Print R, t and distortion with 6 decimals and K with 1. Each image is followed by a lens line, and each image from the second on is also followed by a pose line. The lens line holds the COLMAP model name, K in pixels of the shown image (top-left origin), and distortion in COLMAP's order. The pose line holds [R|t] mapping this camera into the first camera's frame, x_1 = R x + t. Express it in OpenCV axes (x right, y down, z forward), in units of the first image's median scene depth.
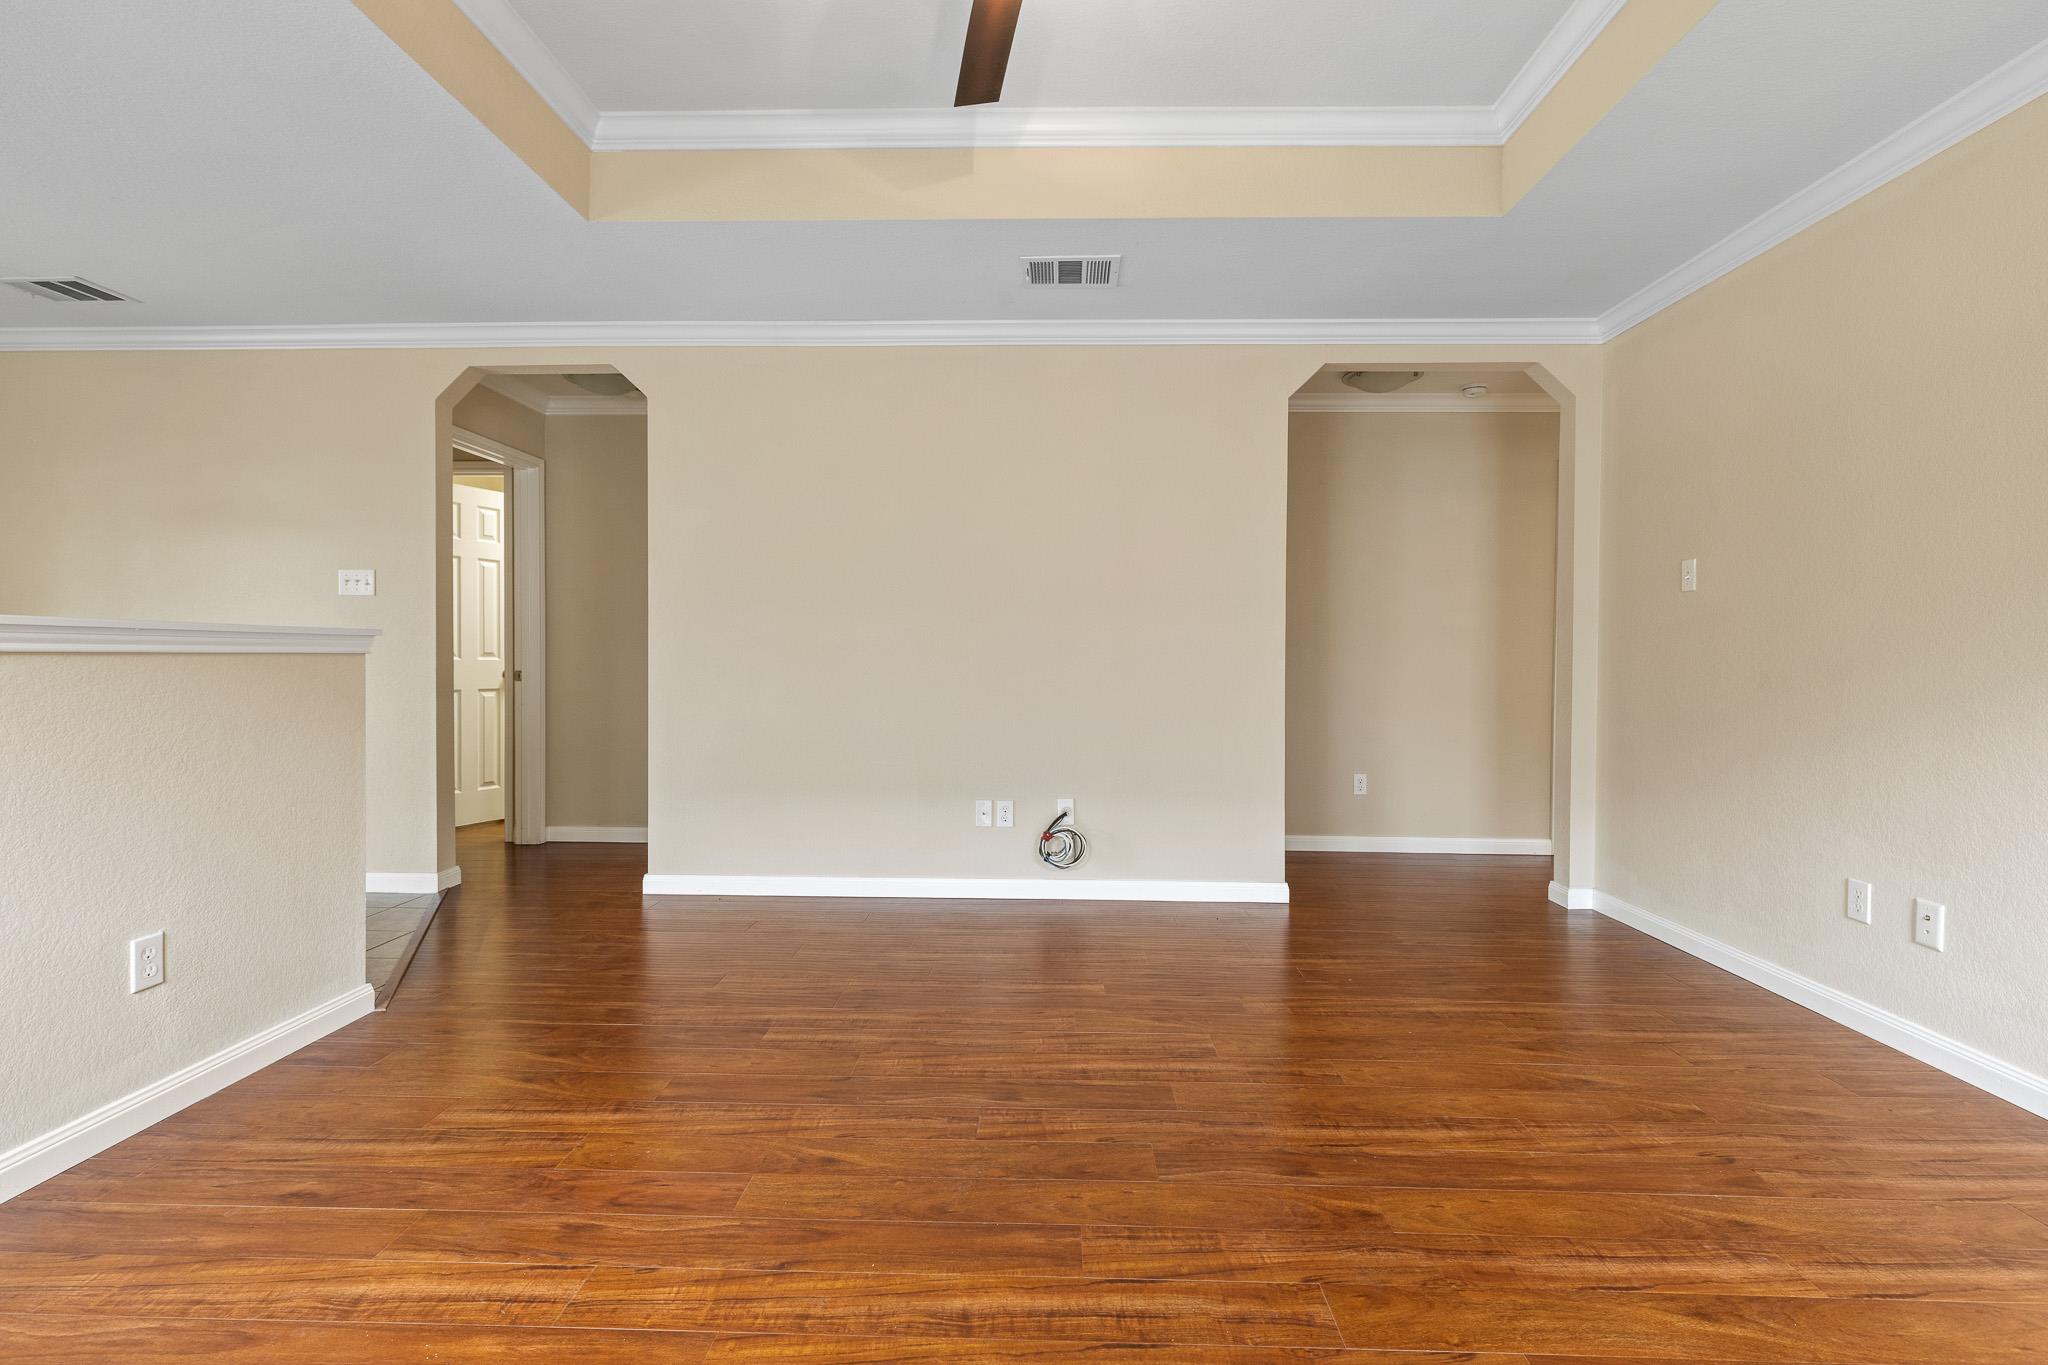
lens RADIAL K [[920.8, 0, 1029.9], [0, 920.8, 663.3], [0, 0, 1]] dist [0.002248, -0.000814]
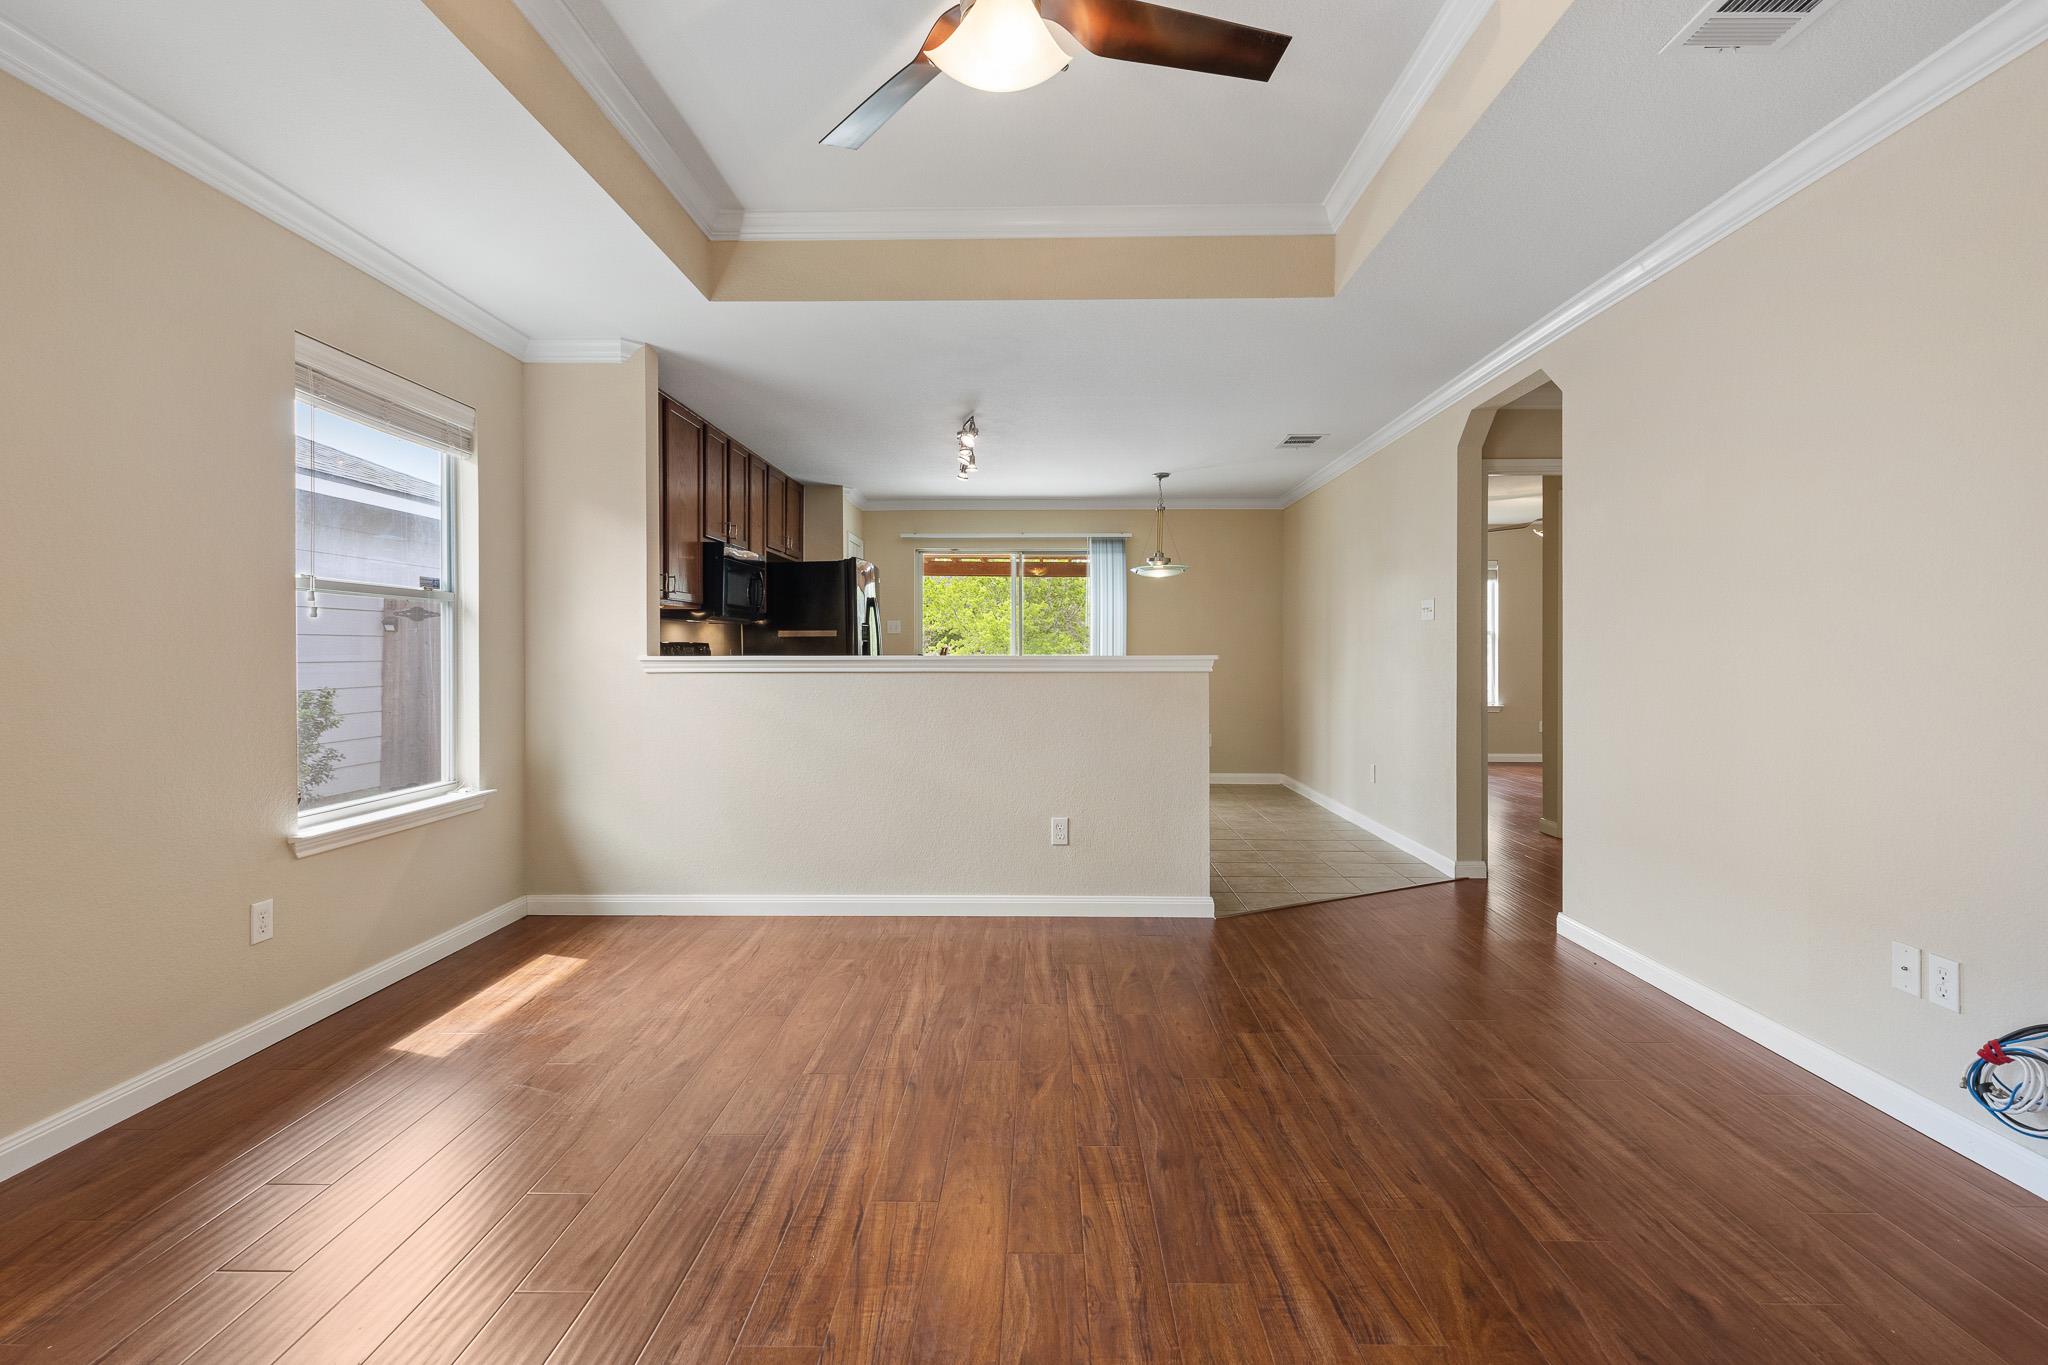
lens RADIAL K [[920.4, 0, 1030.5], [0, 920.4, 649.0], [0, 0, 1]] dist [0.003134, -0.001207]
pose [[0.011961, -0.009345, -0.999885, 0.972689], [-0.006409, 0.999935, -0.009423, -0.040774], [0.999908, 0.006521, 0.011901, 0.903423]]
